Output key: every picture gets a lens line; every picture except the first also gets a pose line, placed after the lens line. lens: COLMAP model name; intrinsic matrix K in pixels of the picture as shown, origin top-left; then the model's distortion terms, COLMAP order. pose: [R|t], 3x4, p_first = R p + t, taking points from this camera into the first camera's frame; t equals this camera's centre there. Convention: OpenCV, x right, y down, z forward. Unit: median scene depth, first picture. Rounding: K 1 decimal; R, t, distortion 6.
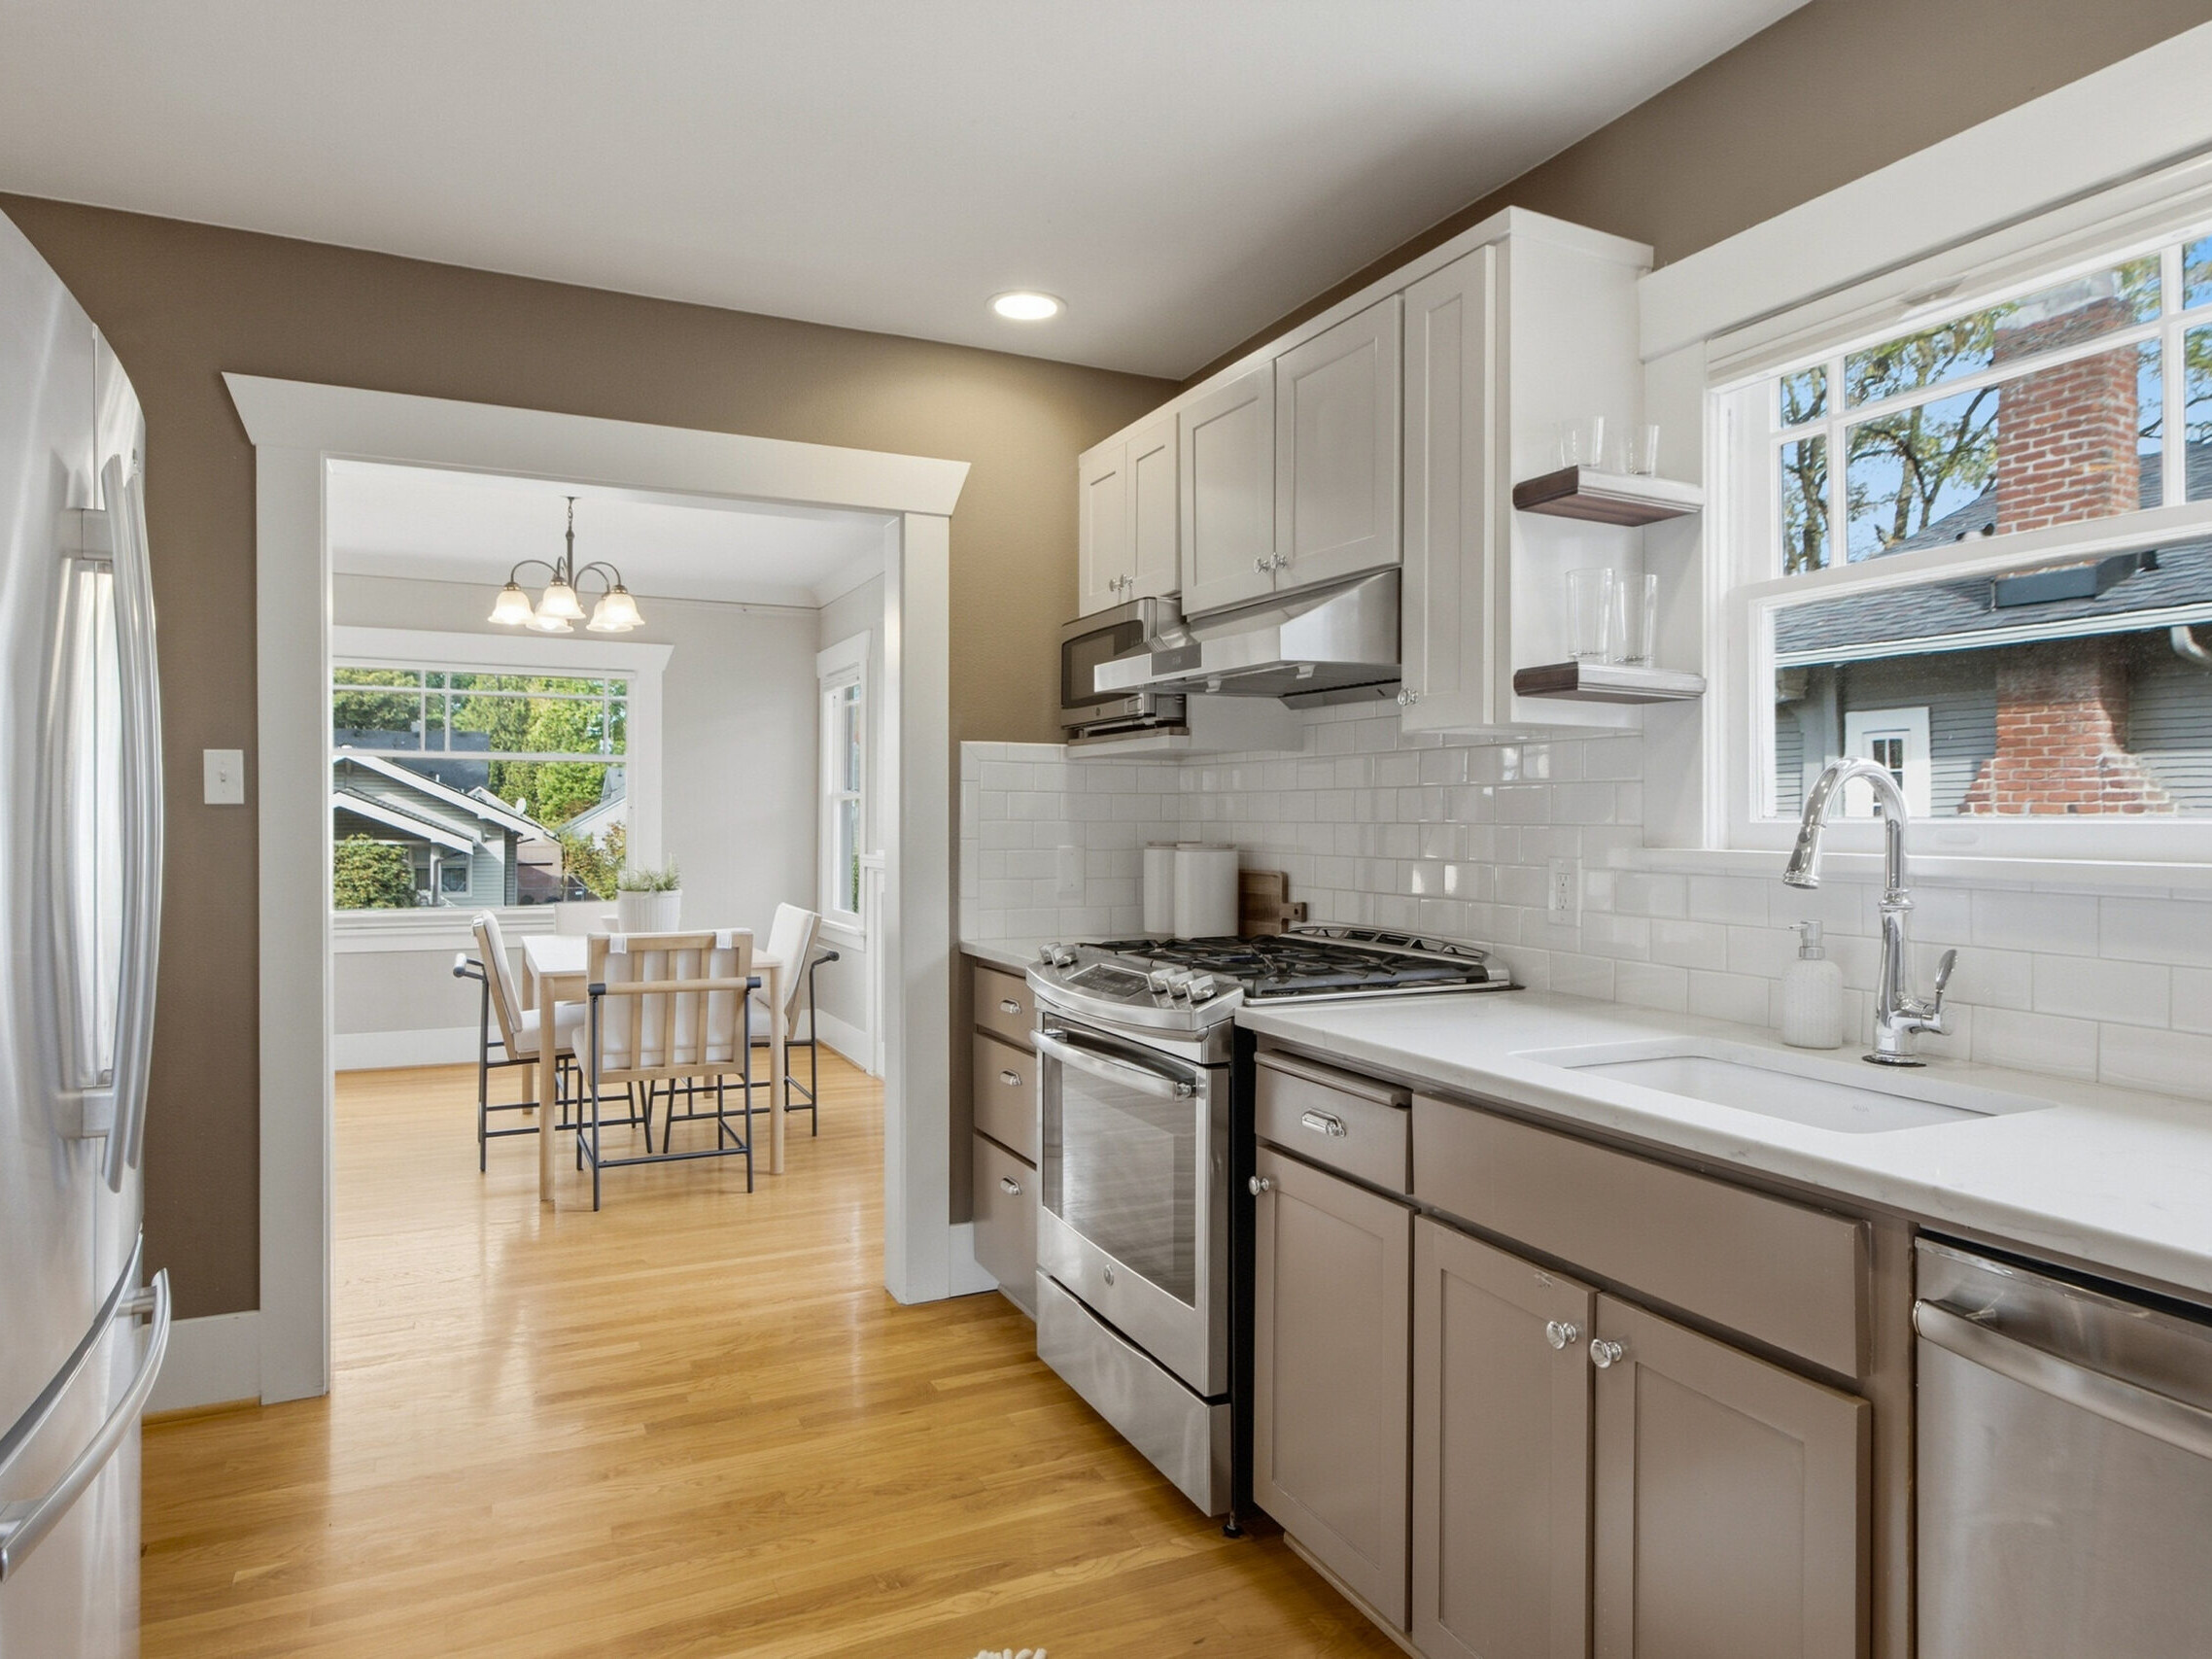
lens RADIAL K [[1321.9, 0, 1102.5], [0, 1321.9, 821.7], [0, 0, 1]] dist [-0.000144, 0.001998]
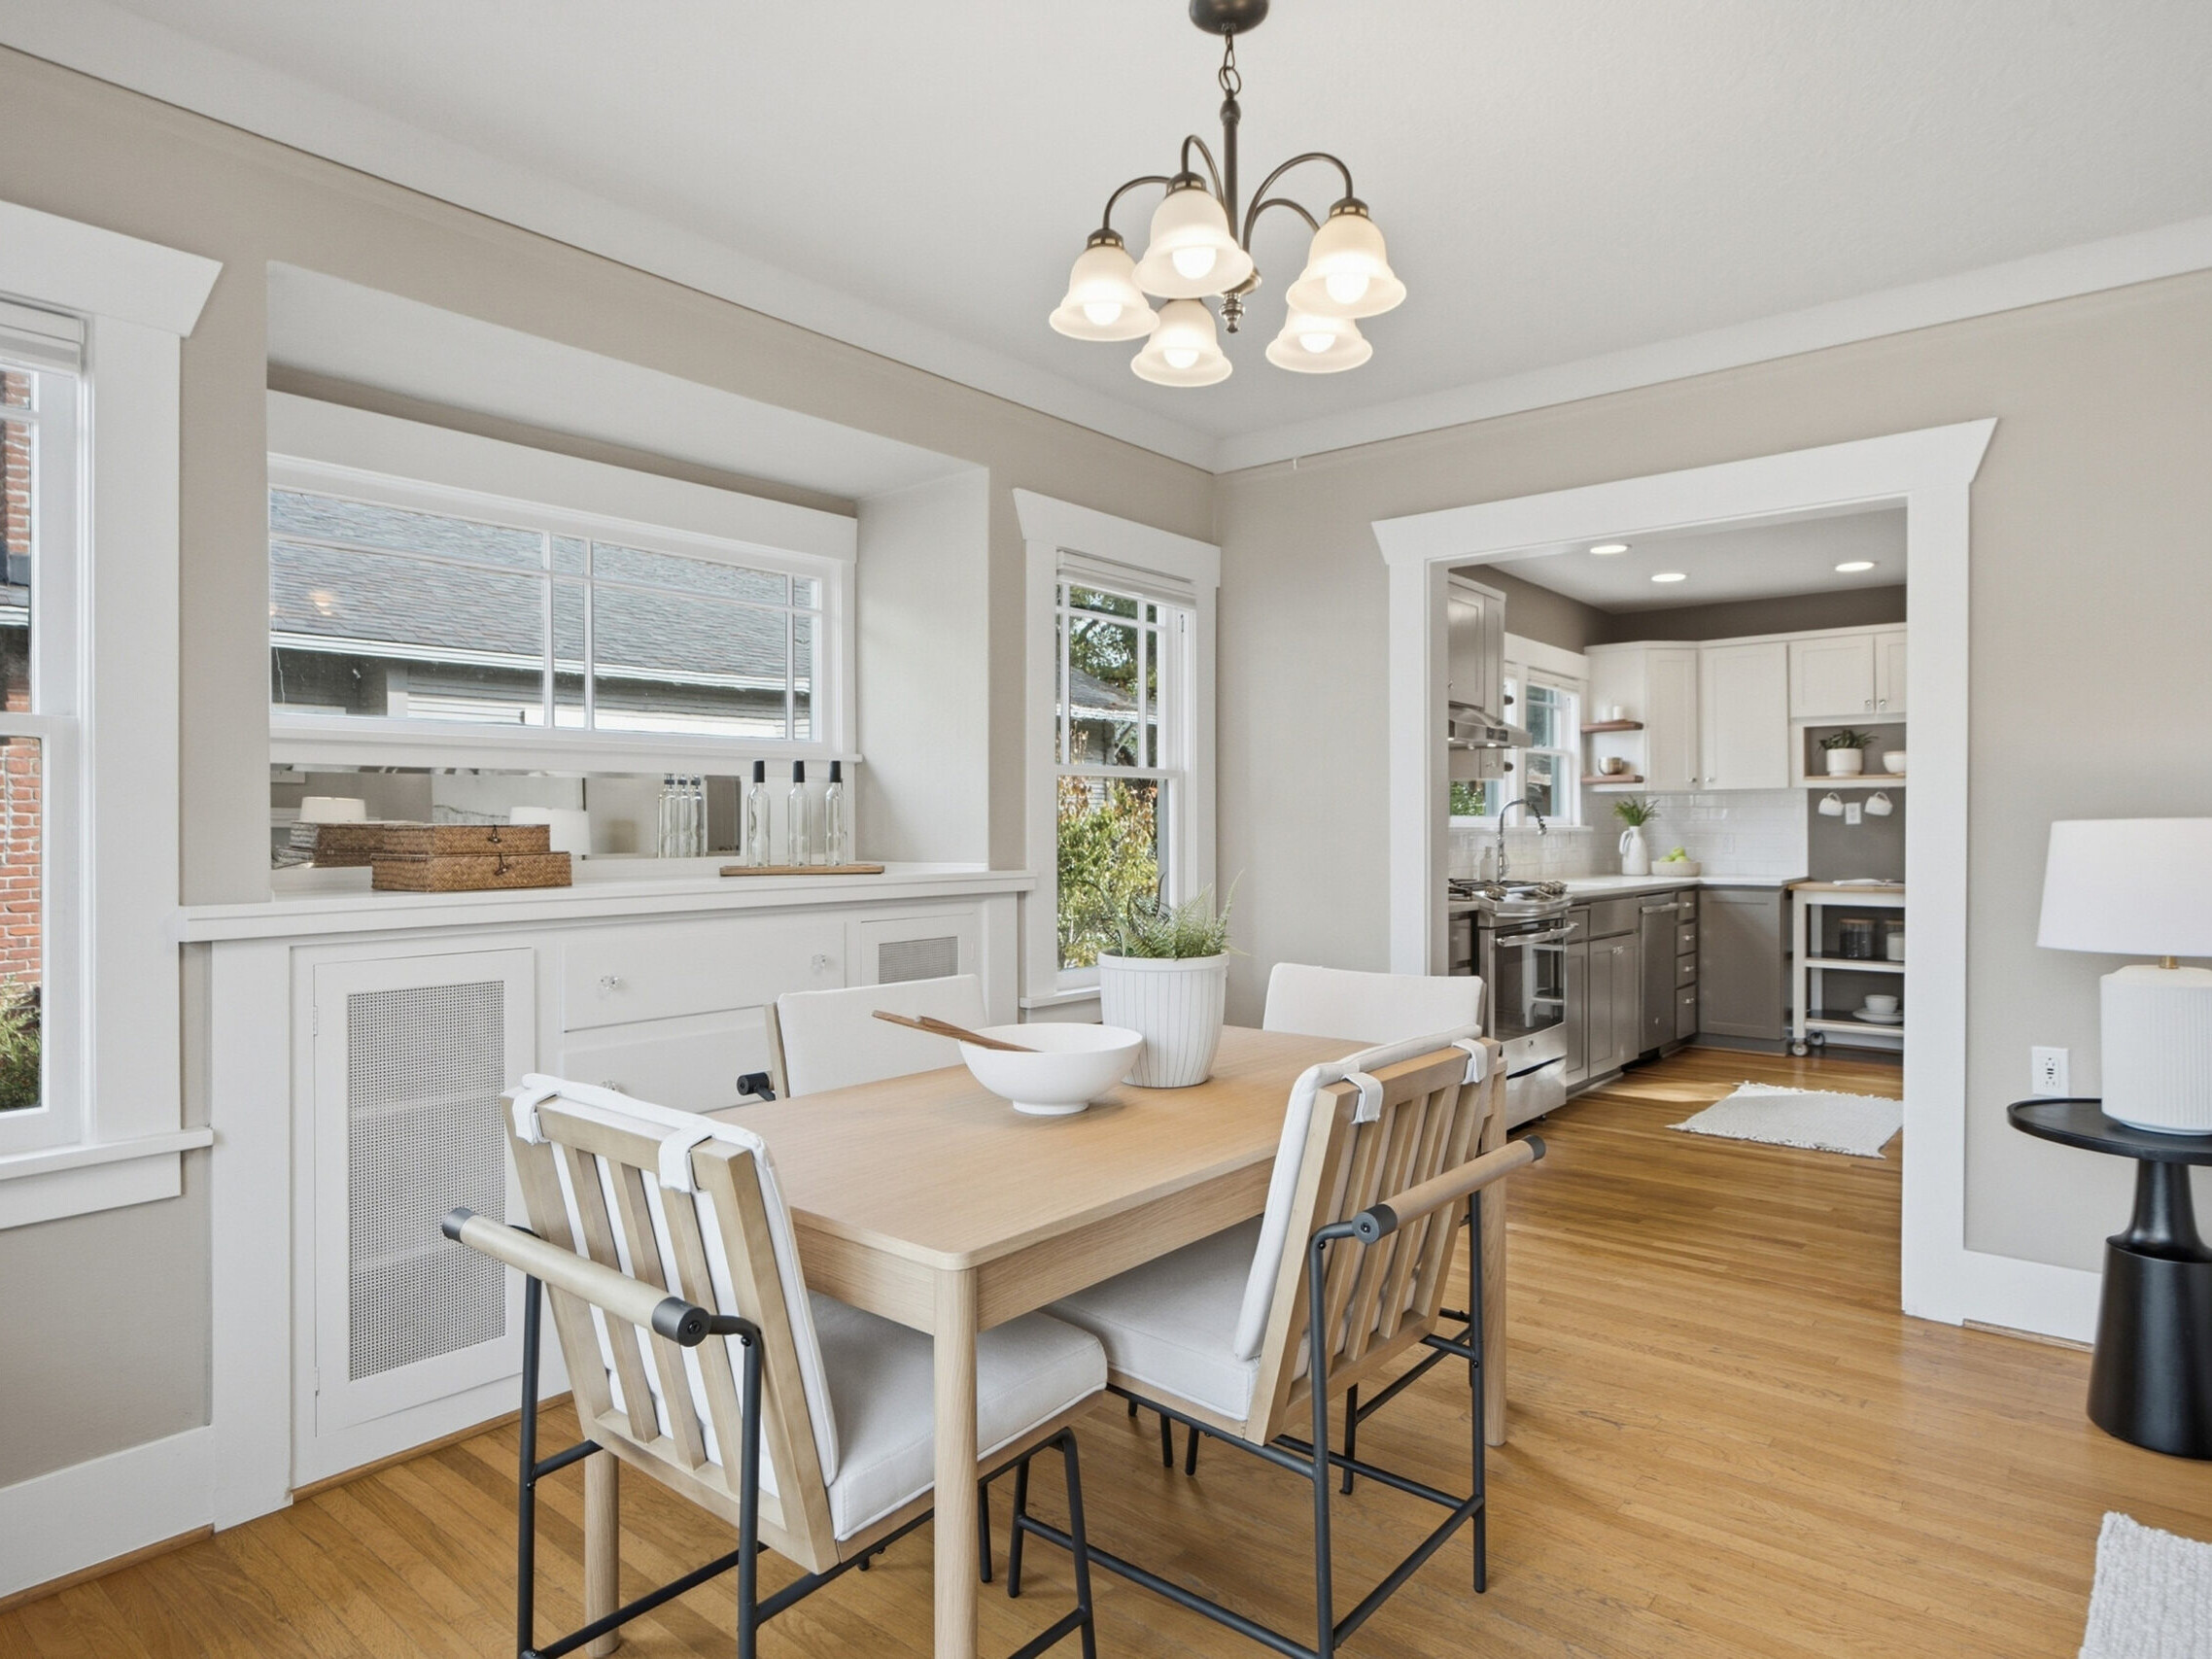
lens RADIAL K [[1321.9, 0, 1102.5], [0, 1321.9, 821.7], [0, 0, 1]] dist [-0.000144, 0.001998]
pose [[-0.422889, 0.000434, 0.906181, -1.686730], [-0.000267, 1.000000, -0.000603, 0.013055], [-0.906181, -0.000497, -0.422889, 2.688675]]
